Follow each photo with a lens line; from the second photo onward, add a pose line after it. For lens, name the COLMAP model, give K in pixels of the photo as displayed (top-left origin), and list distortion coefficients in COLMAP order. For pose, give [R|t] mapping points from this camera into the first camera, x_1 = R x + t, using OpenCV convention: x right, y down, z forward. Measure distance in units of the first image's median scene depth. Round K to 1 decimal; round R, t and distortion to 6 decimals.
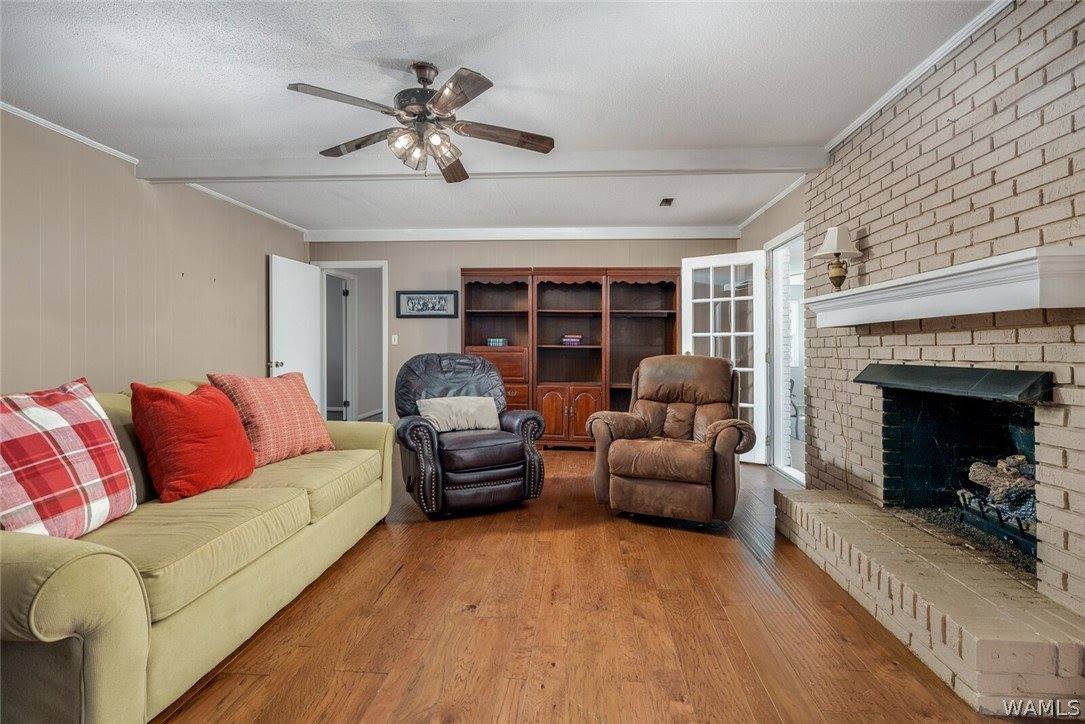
lens RADIAL K [[516.8, 0, 540.0], [0, 516.8, 348.6], [0, 0, 1]] dist [0.000077, 0.000220]
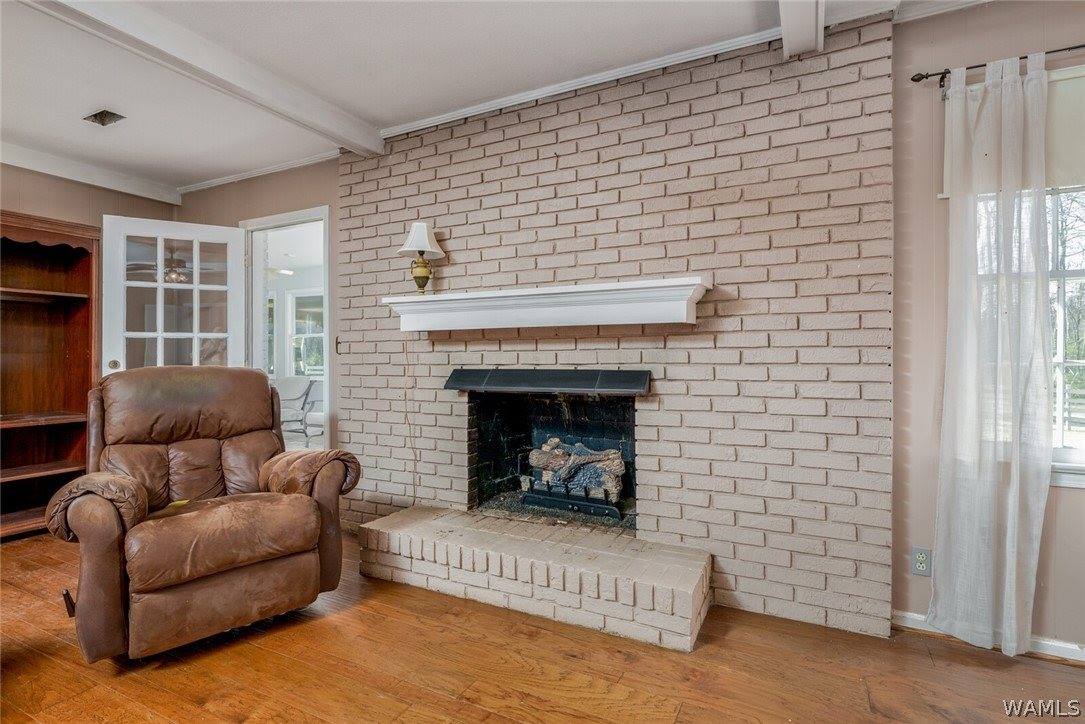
lens RADIAL K [[532.2, 0, 545.5], [0, 532.2, 349.3], [0, 0, 1]] dist [0.001703, 0.000258]
pose [[0.373603, 0.003198, 0.927583, -0.243677], [0.005950, 0.999965, -0.005844, -0.002027], [-0.927569, 0.007702, 0.373571, 0.463468]]
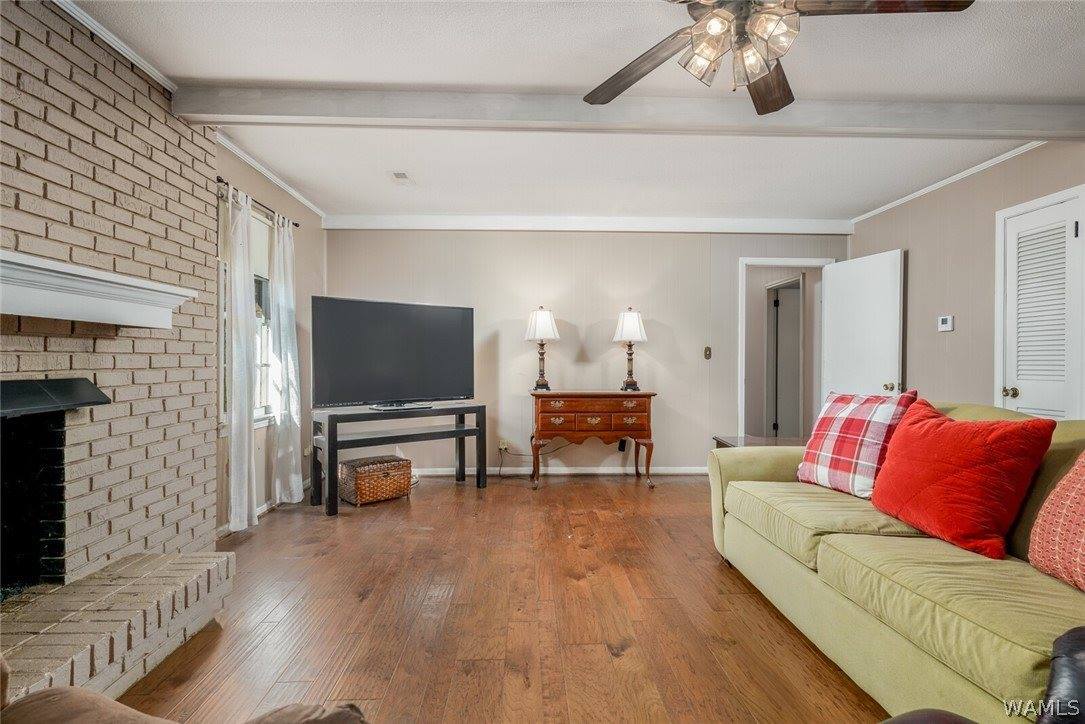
lens RADIAL K [[517.7, 0, 542.5], [0, 517.7, 362.0], [0, 0, 1]] dist [0.002946, 0.000759]
pose [[-0.992541, -0.007165, -0.121702, 0.079322], [-0.007394, 0.999972, 0.001429, 0.000767], [0.121688, 0.002319, -0.992566, 1.423105]]
